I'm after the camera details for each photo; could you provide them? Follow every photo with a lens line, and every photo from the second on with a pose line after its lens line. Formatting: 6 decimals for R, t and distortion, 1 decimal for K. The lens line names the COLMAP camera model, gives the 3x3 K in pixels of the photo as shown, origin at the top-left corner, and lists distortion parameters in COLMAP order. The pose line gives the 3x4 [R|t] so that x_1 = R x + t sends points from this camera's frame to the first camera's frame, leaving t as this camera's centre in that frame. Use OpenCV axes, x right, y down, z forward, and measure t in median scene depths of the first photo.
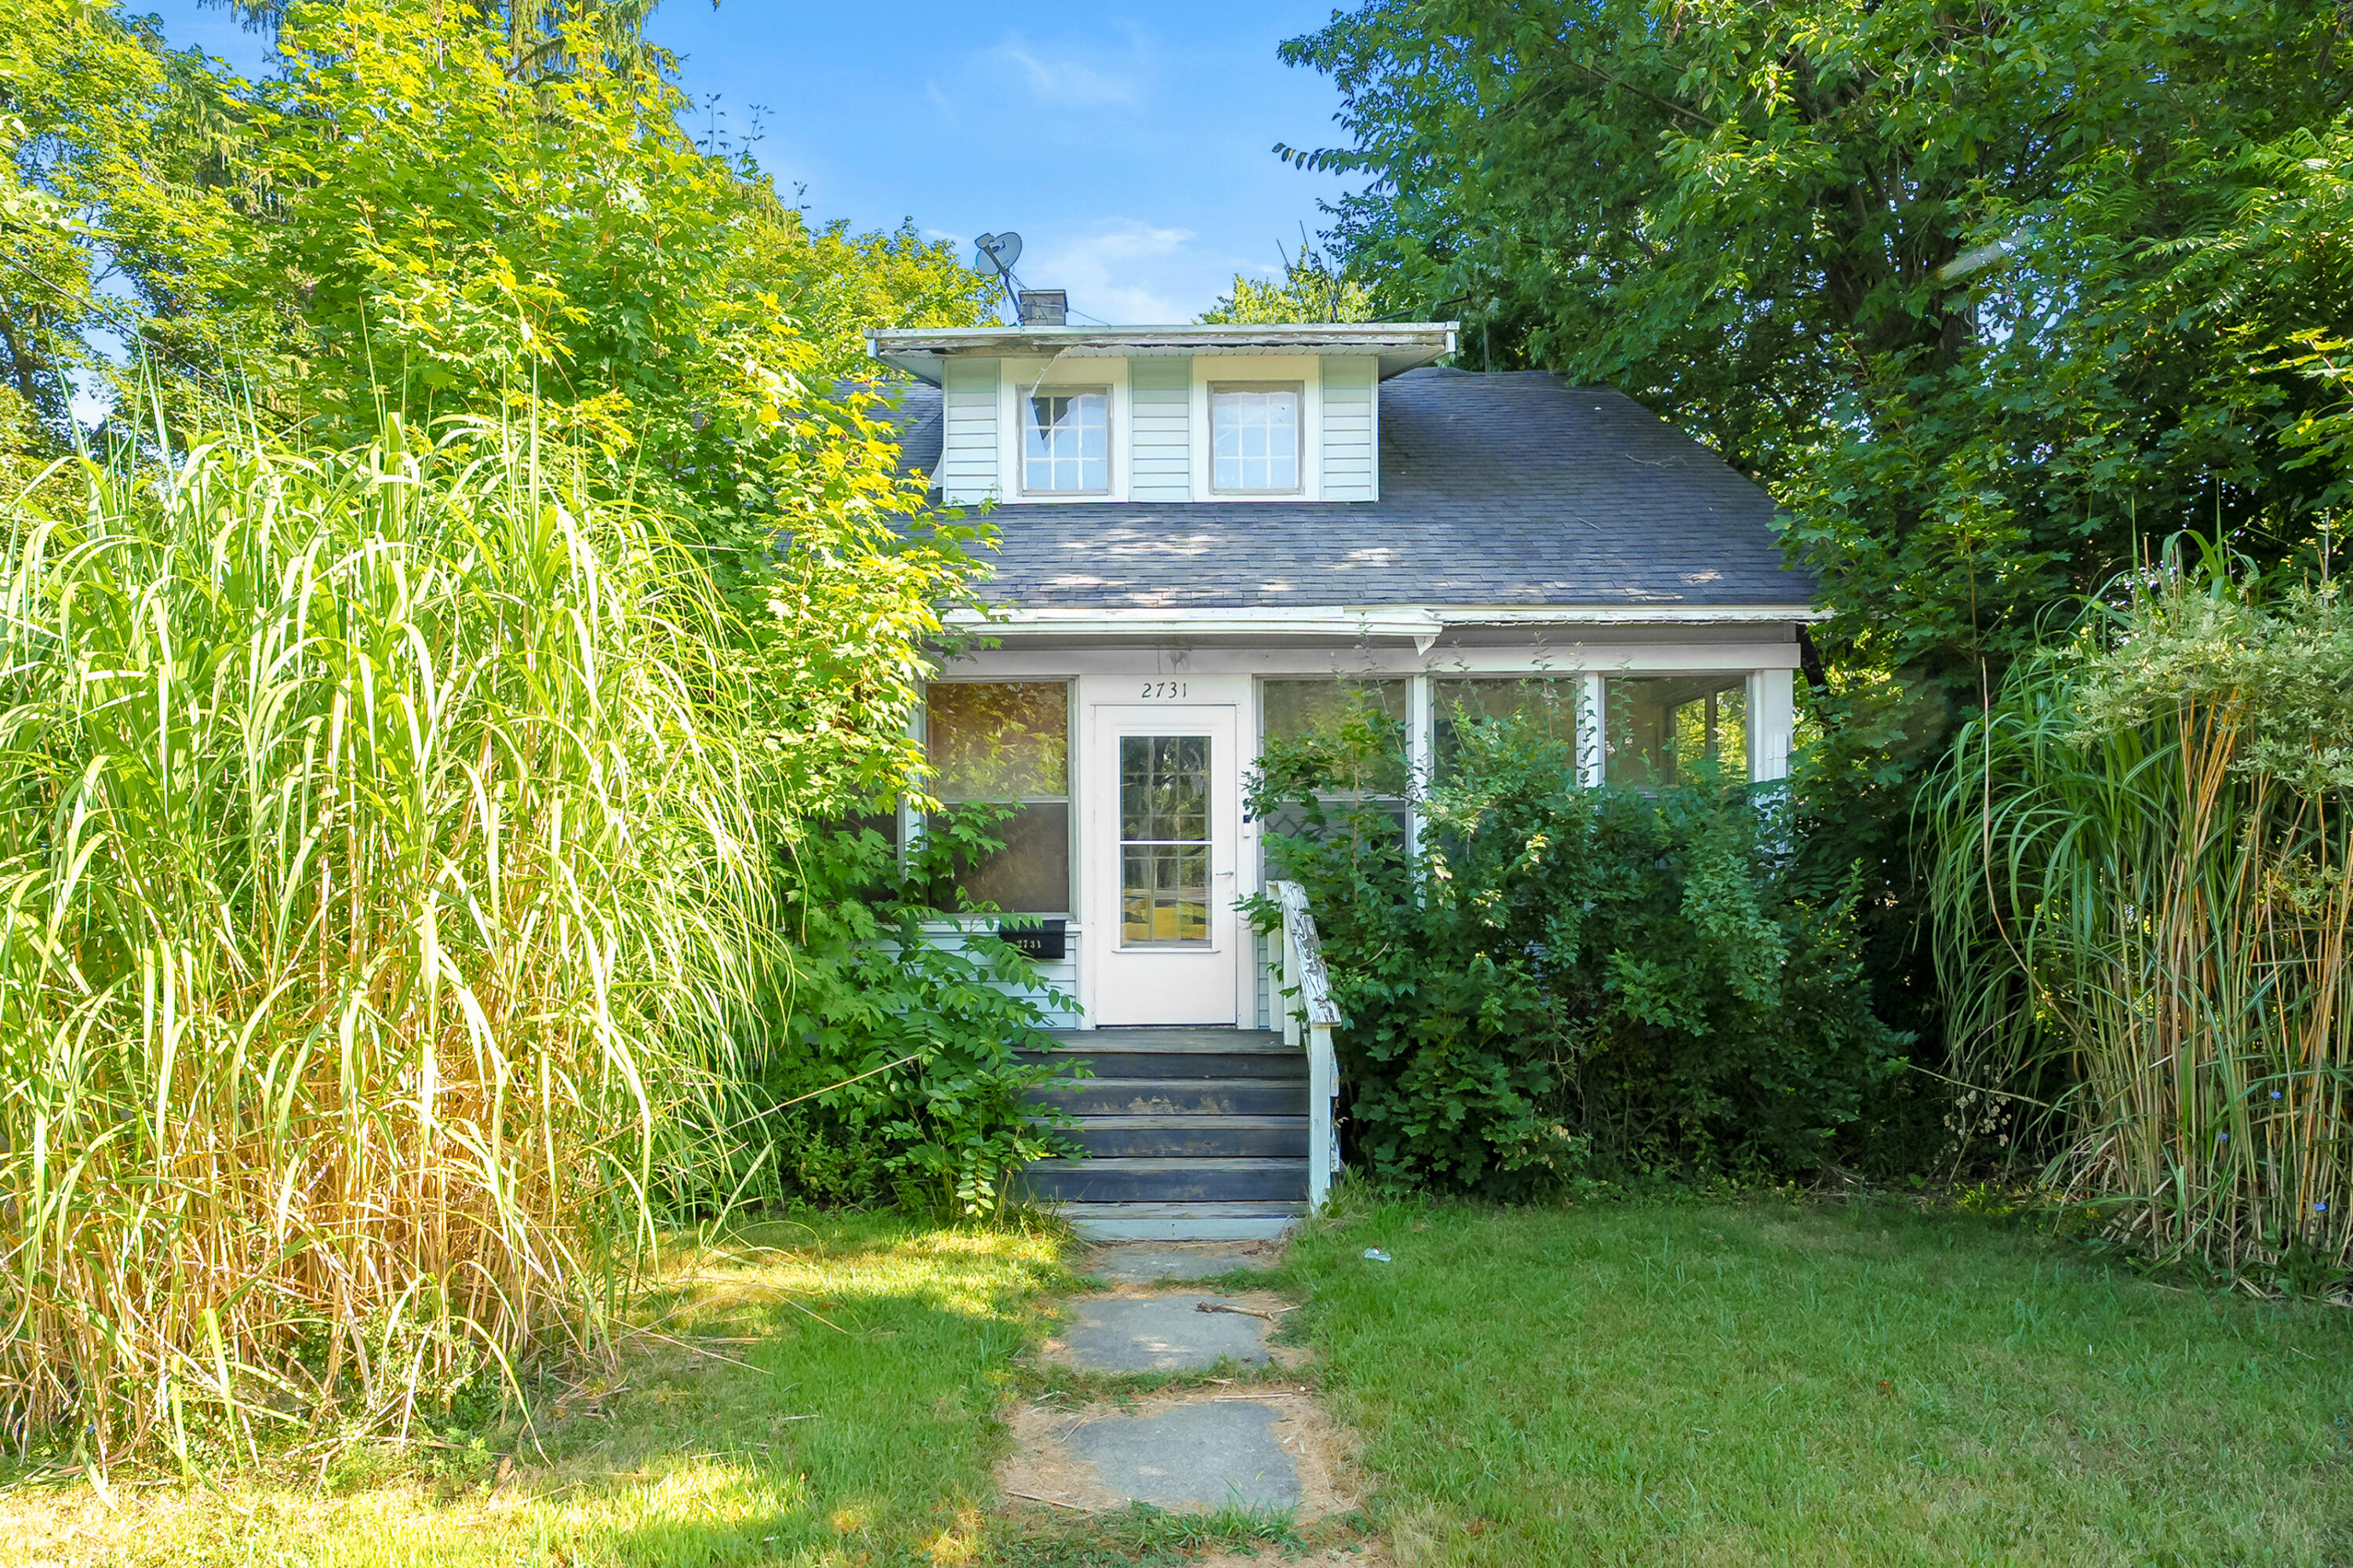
lens RADIAL K [[1153.5, 0, 1176.5], [0, 1153.5, 829.6], [0, 0, 1]] dist [-0.002137, 0.000317]
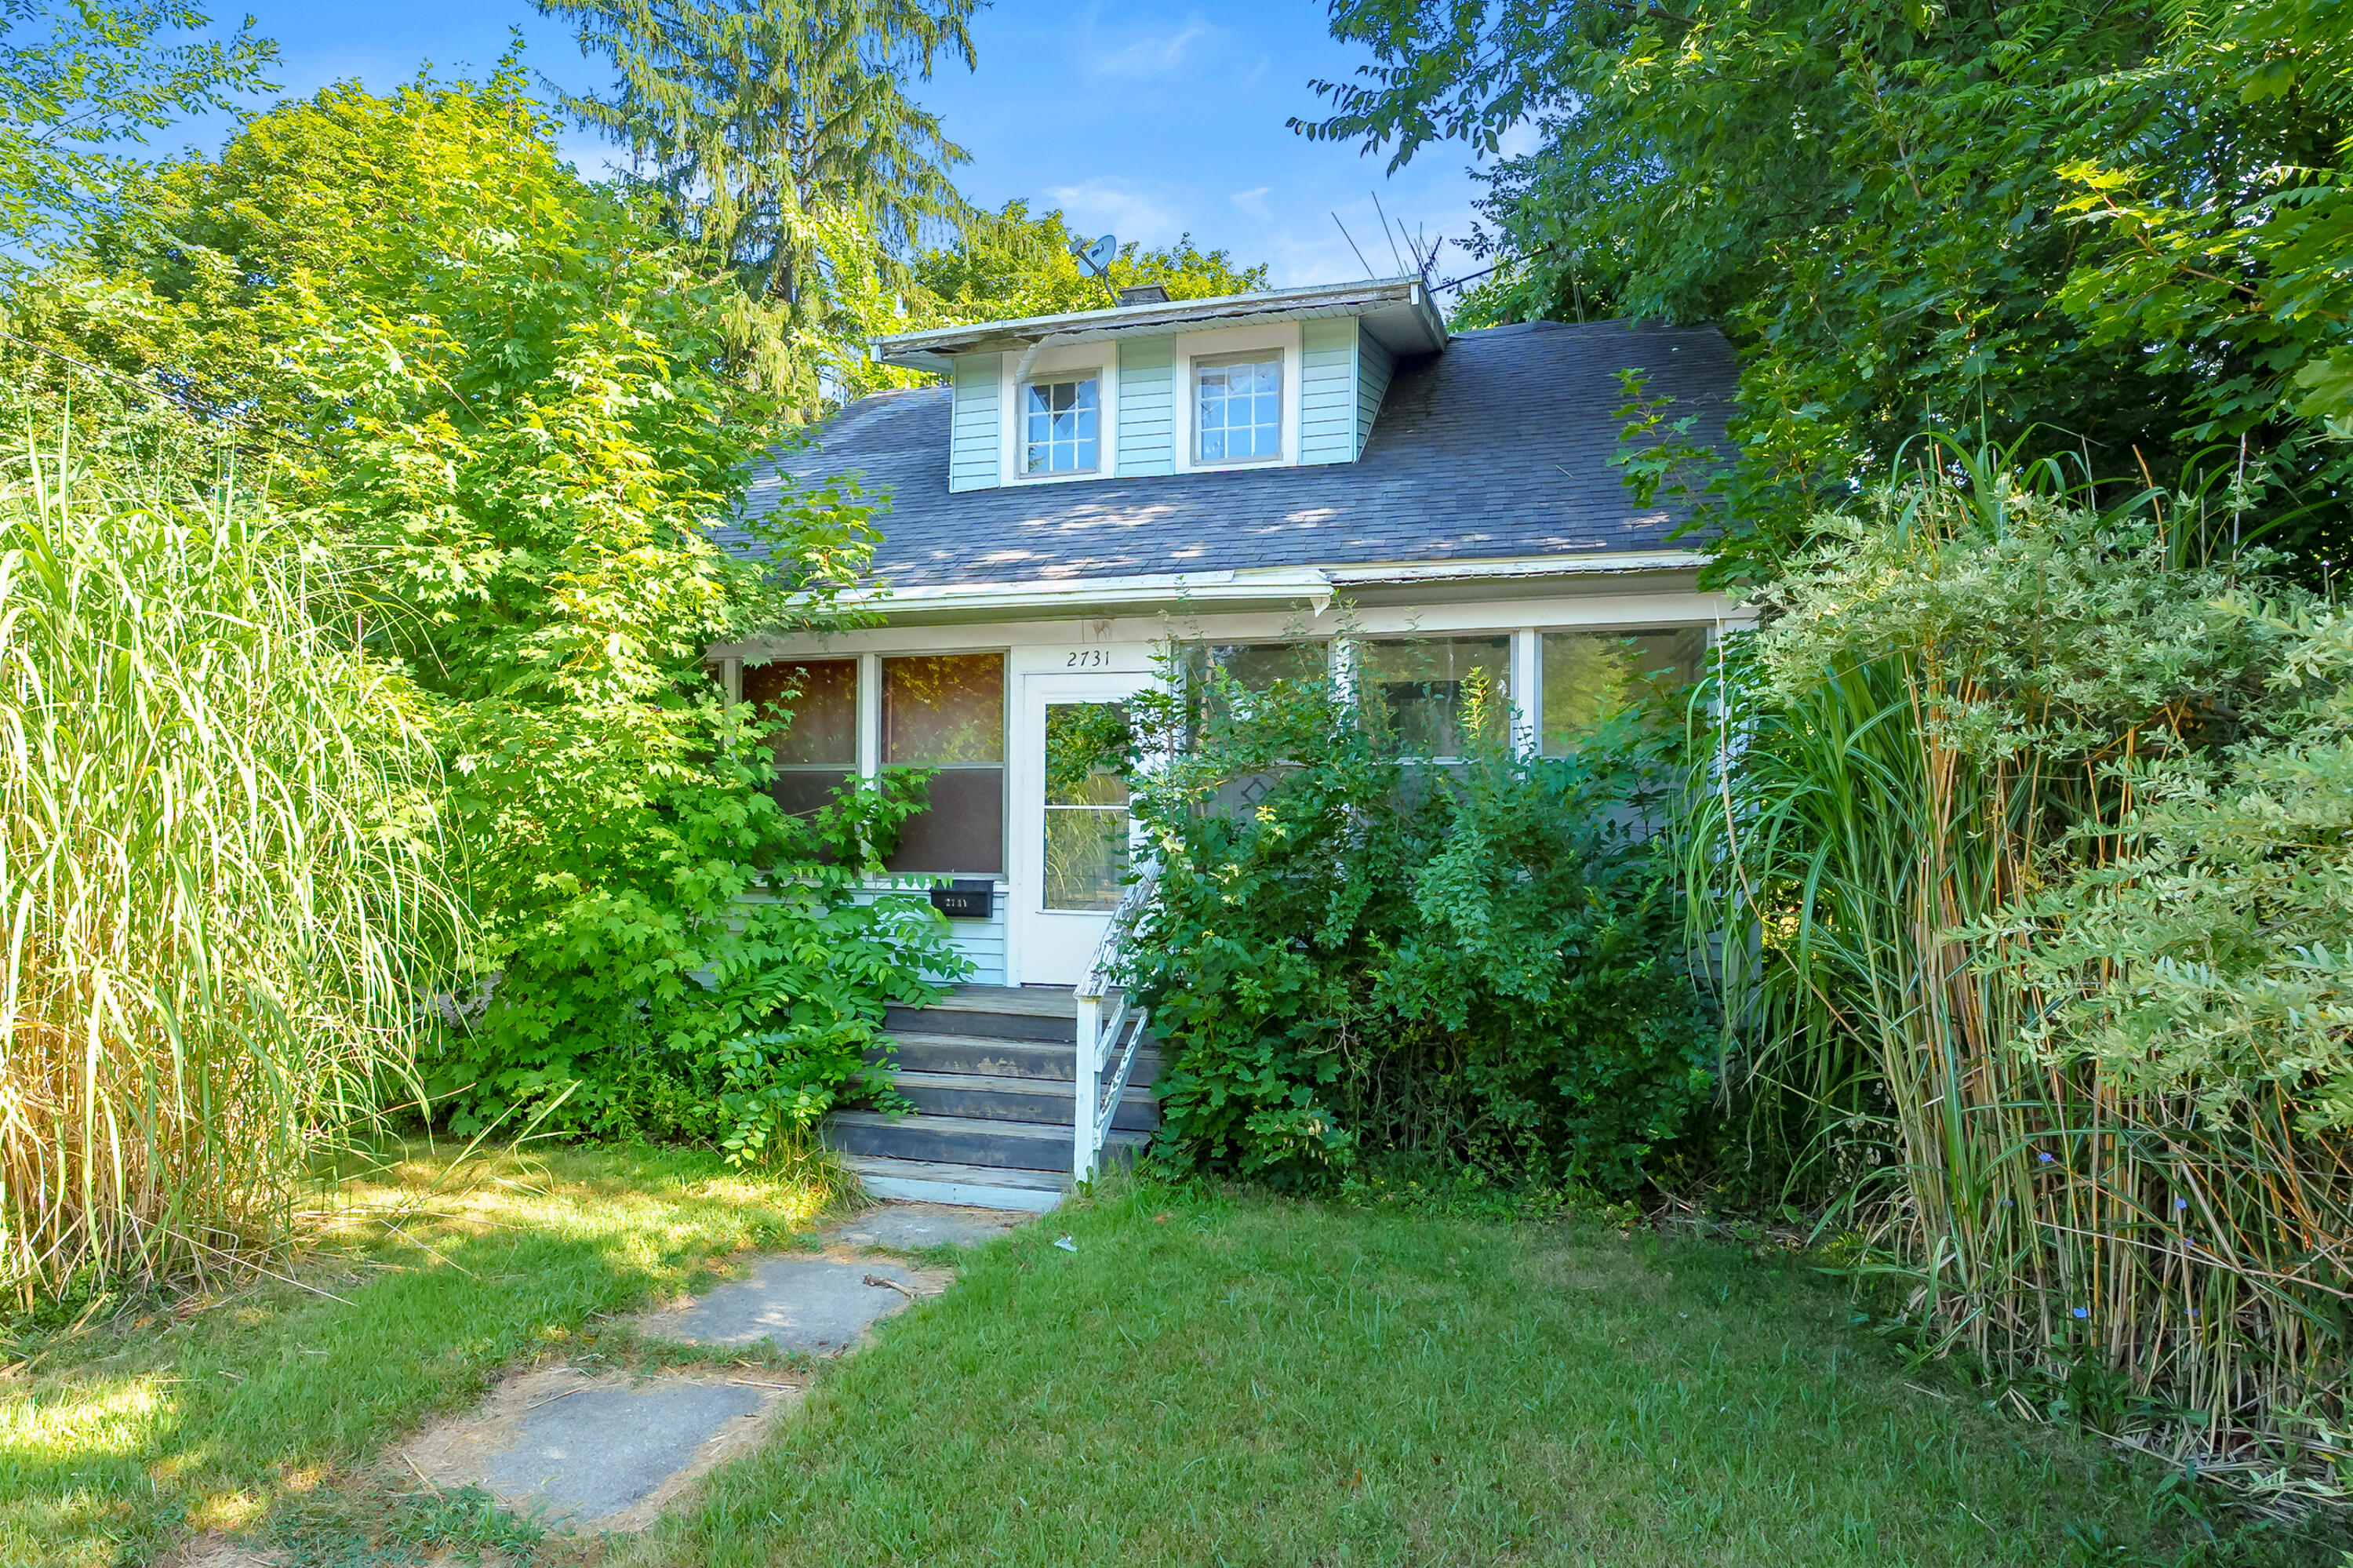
lens RADIAL K [[1075.7, 0, 1187.7], [0, 1075.7, 769.1], [0, 0, 1]] dist [-0.003536, 0.000335]
pose [[0.973119, -0.000683, -0.230303, 0.313530], [-0.003020, 0.999872, -0.015725, -0.008316], [0.230284, 0.015998, 0.972992, 0.094942]]
